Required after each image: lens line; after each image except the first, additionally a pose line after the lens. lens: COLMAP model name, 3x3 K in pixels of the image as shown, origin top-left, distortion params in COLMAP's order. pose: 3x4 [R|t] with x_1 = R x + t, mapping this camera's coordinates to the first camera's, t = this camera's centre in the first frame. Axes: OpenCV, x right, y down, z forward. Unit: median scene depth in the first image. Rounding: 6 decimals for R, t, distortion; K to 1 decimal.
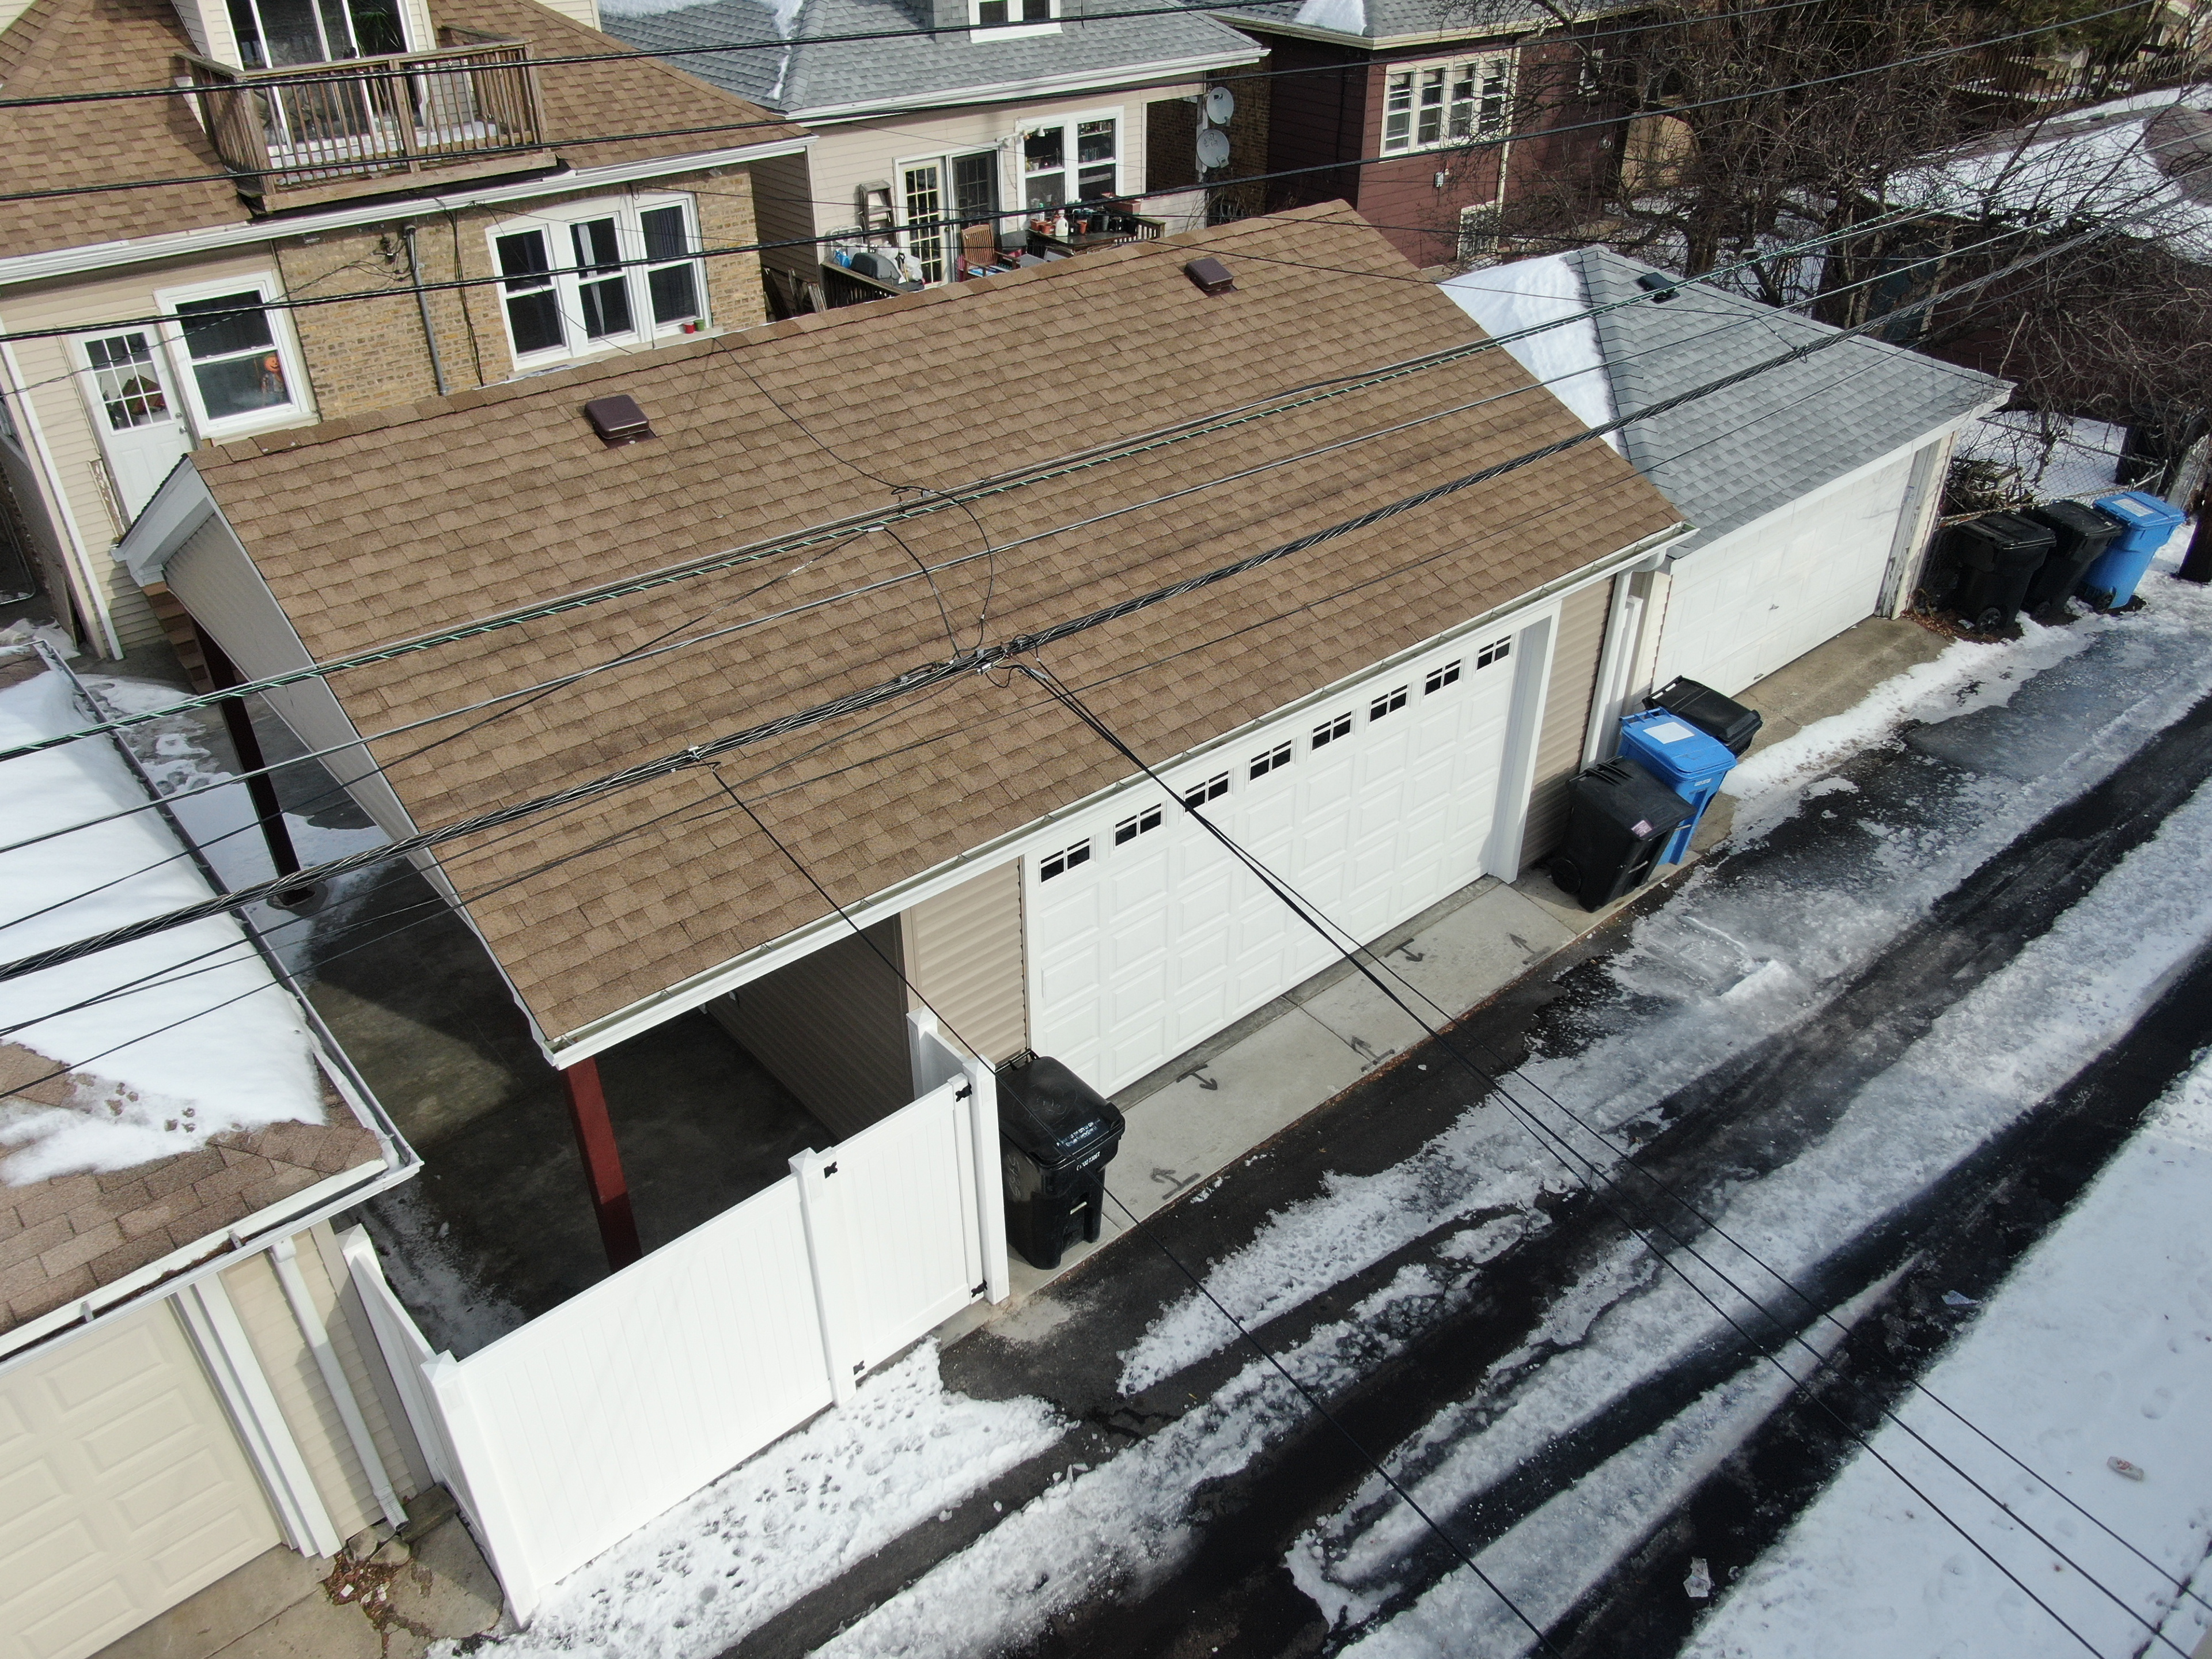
lens RADIAL K [[1668.4, 0, 1122.4], [0, 1668.4, 829.6], [0, 0, 1]] dist [-0.018919, 0.024628]
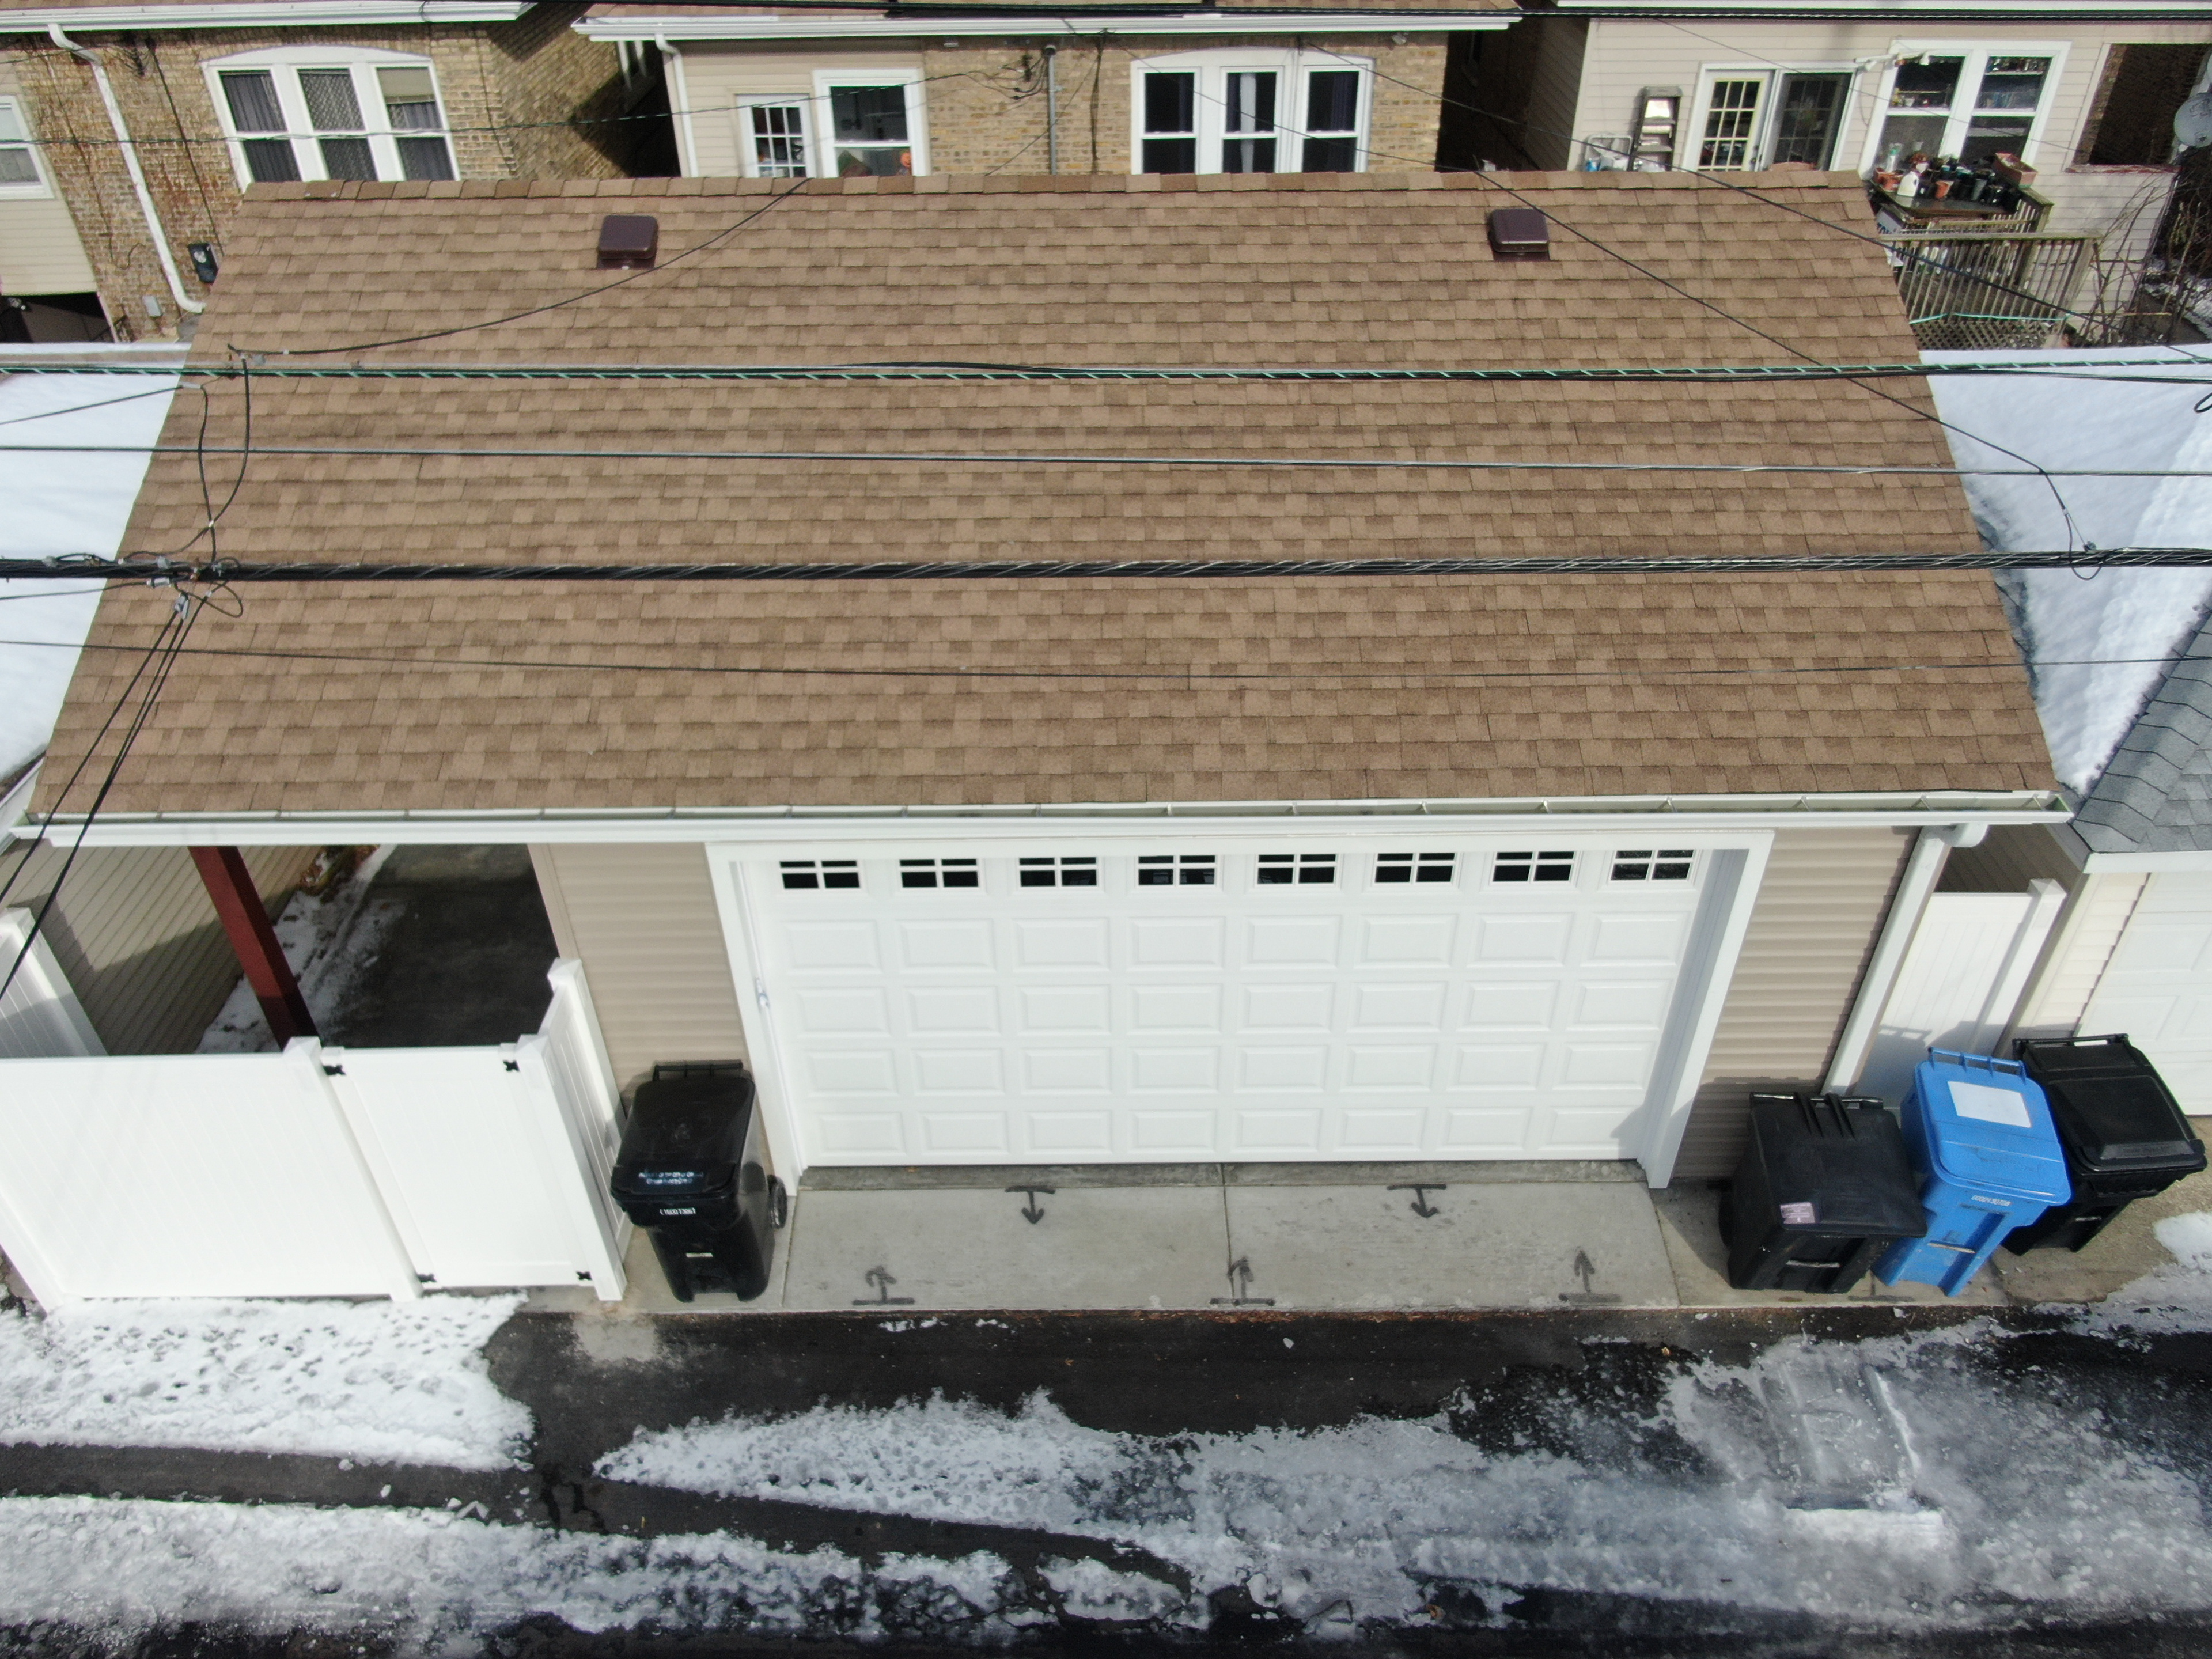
lens RADIAL K [[1644.4, 0, 1109.8], [0, 1644.4, 822.9], [0, 0, 1]] dist [-0.036403, 0.039484]
pose [[0.755633, 0.385980, -0.529186, 0.417074], [-0.353567, 0.920469, 0.166512, -0.161713], [0.551370, 0.061281, 0.832007, 0.346235]]
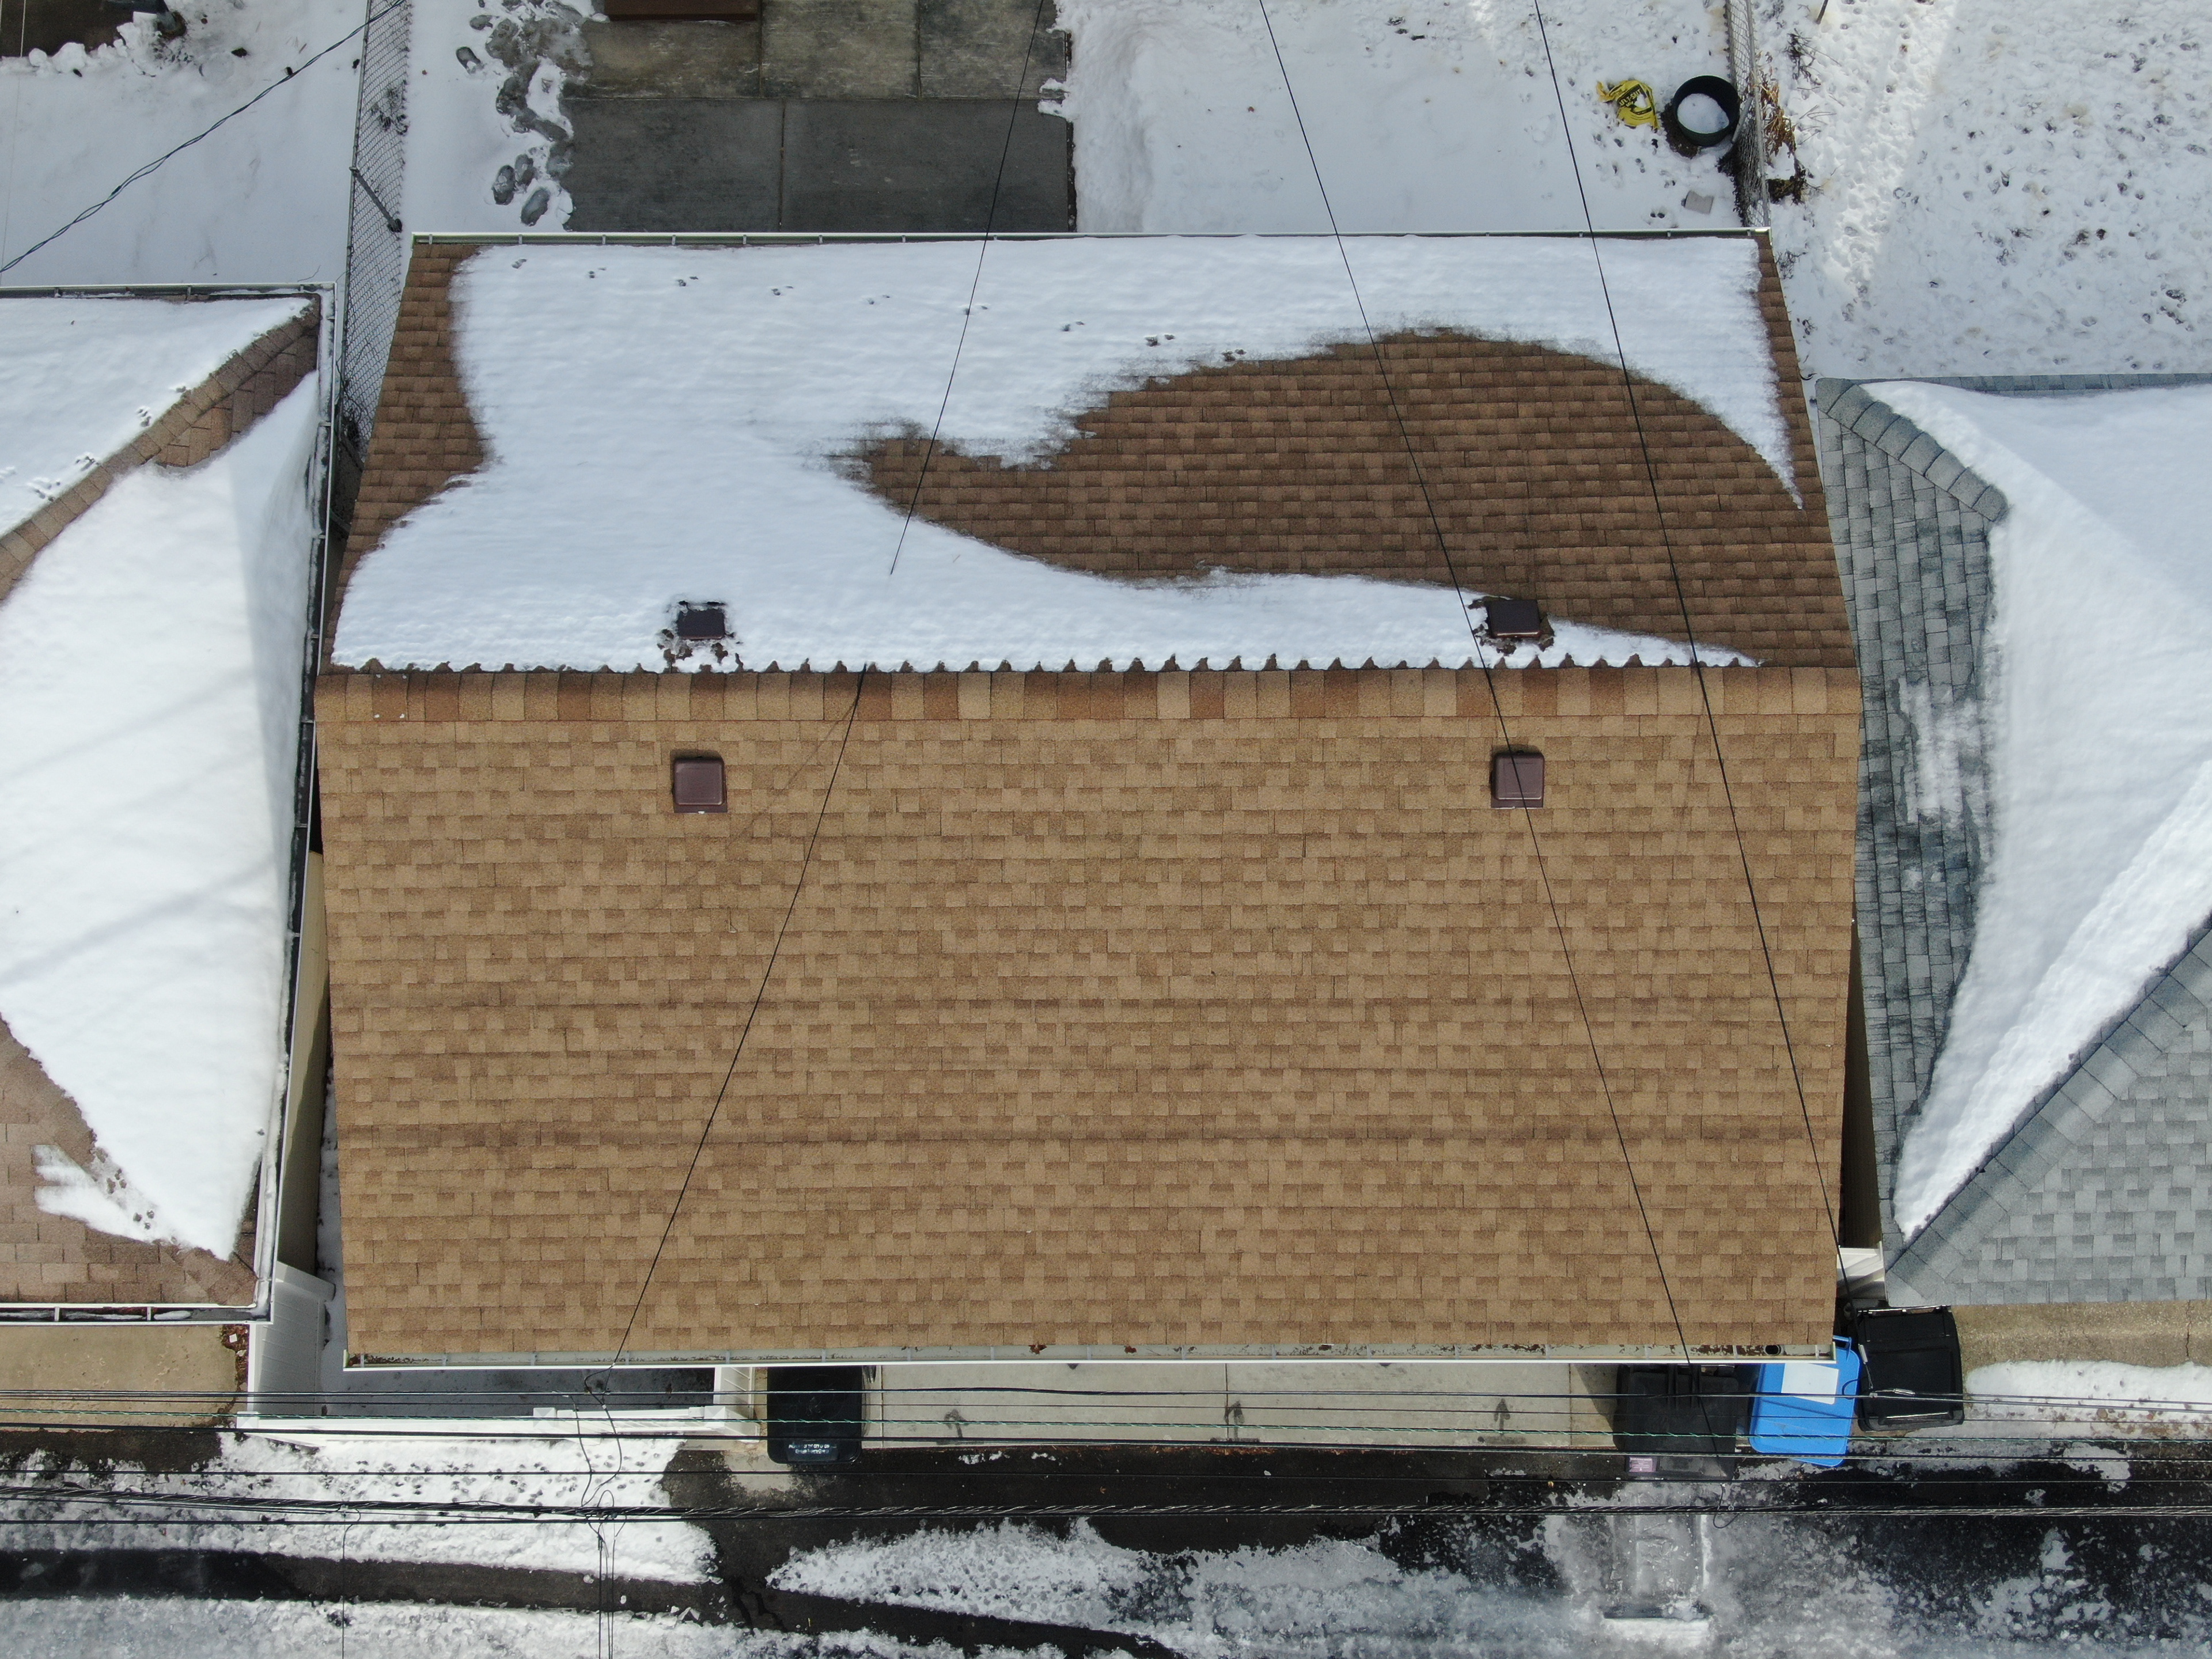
lens RADIAL K [[3325.0, 0, 1104.5], [0, 3325.0, 822.5], [0, 0, 1]] dist [0.037533, 0.000000]
pose [[0.756095, 0.634300, -0.161197, 0.181493], [-0.358441, 0.607425, 0.708911, -1.447128], [0.547577, -0.478224, 0.686630, -0.208133]]
